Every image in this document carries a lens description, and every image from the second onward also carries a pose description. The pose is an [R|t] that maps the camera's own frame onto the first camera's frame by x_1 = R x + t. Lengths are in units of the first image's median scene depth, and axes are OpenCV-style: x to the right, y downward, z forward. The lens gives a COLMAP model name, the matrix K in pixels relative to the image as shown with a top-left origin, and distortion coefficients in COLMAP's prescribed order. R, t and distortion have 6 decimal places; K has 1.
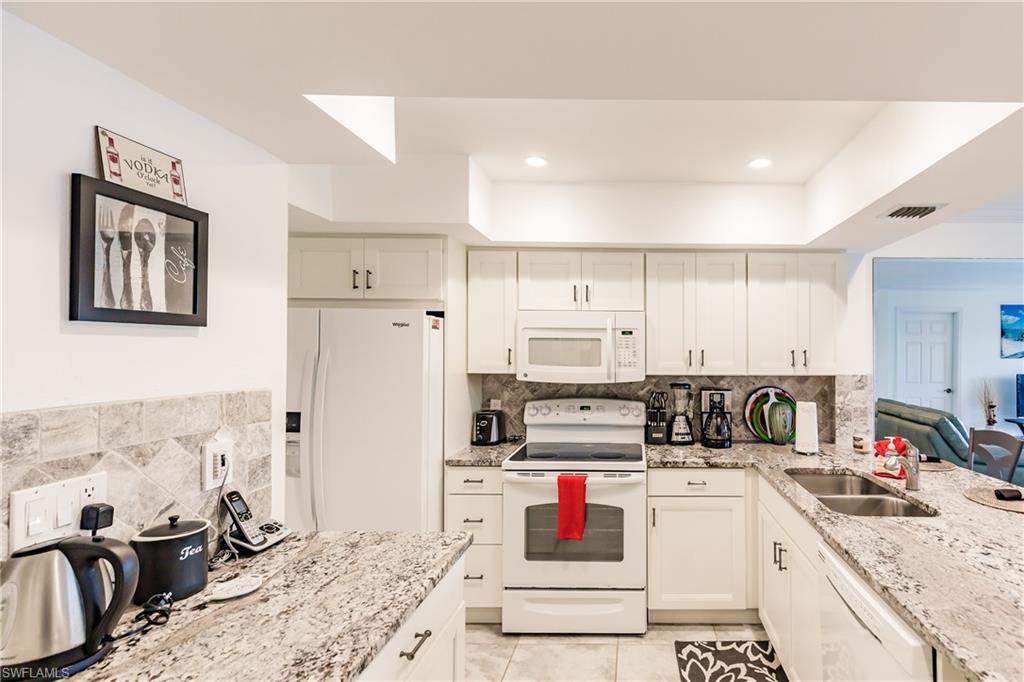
lens RADIAL K [[495.7, 0, 635.6], [0, 495.7, 345.9], [0, 0, 1]] dist [0.002273, 0.000031]
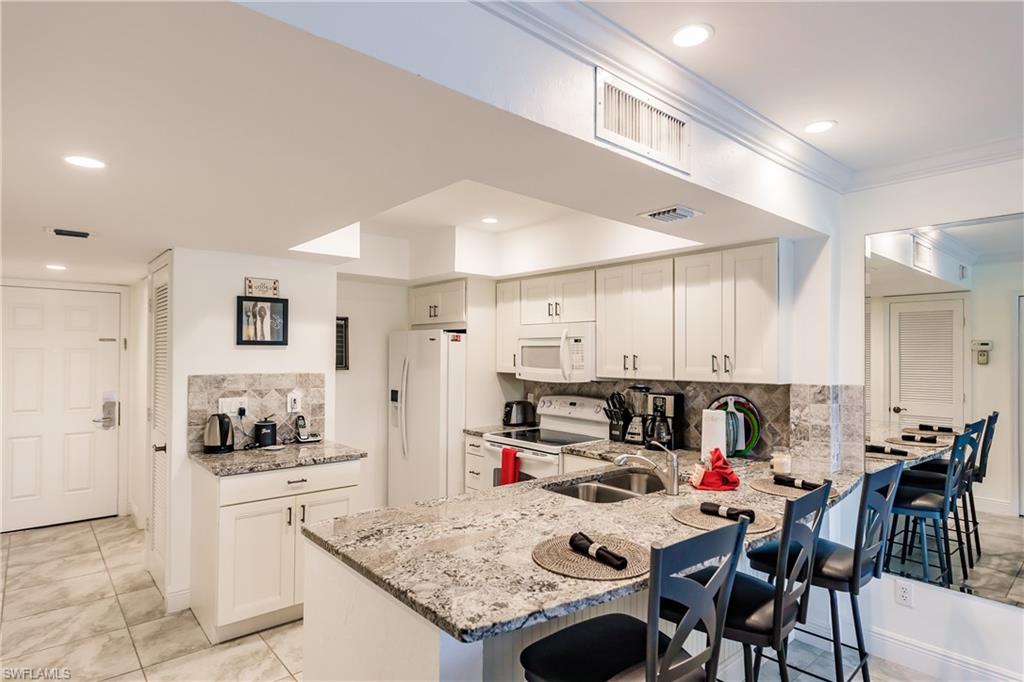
lens RADIAL K [[549.0, 0, 513.2], [0, 549.0, 347.6], [0, 0, 1]] dist [0.003170, 0.000835]
pose [[0.657258, -0.012138, -0.753568, 0.961571], [0.006188, 0.999924, -0.010709, 0.004011], [0.753641, 0.002375, 0.657283, 0.030715]]
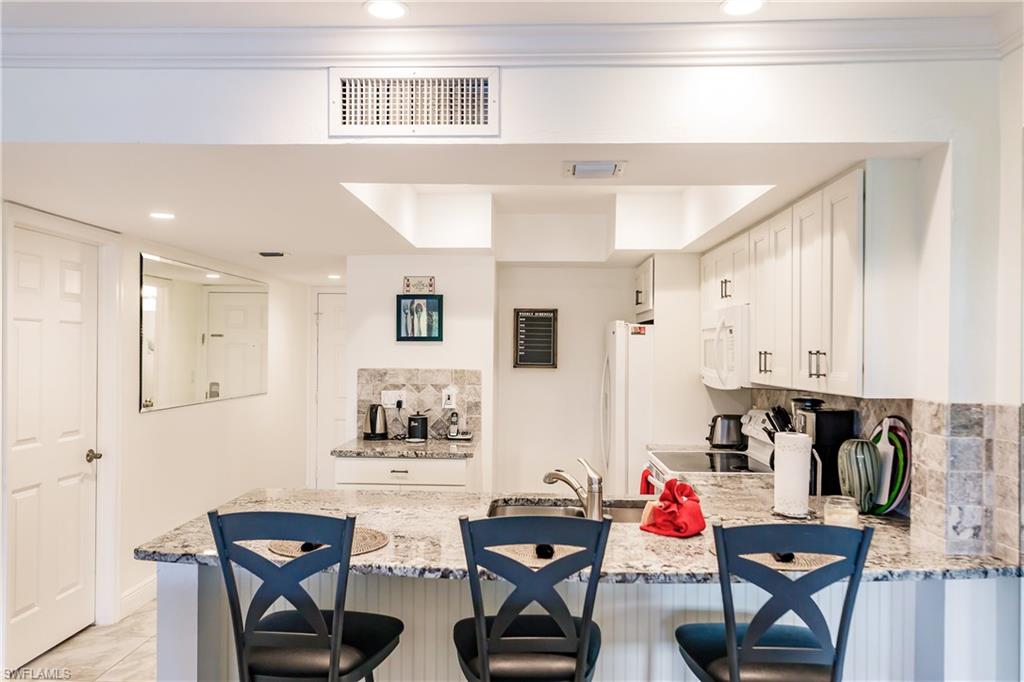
lens RADIAL K [[744.5, 0, 514.2], [0, 744.5, 350.5], [0, 0, 1]] dist [-0.001622, 0.001069]
pose [[-0.030751, -0.004839, -0.999515, 1.409708], [0.002778, 0.999984, -0.004927, 0.013330], [0.999523, -0.002929, -0.030737, 0.741806]]
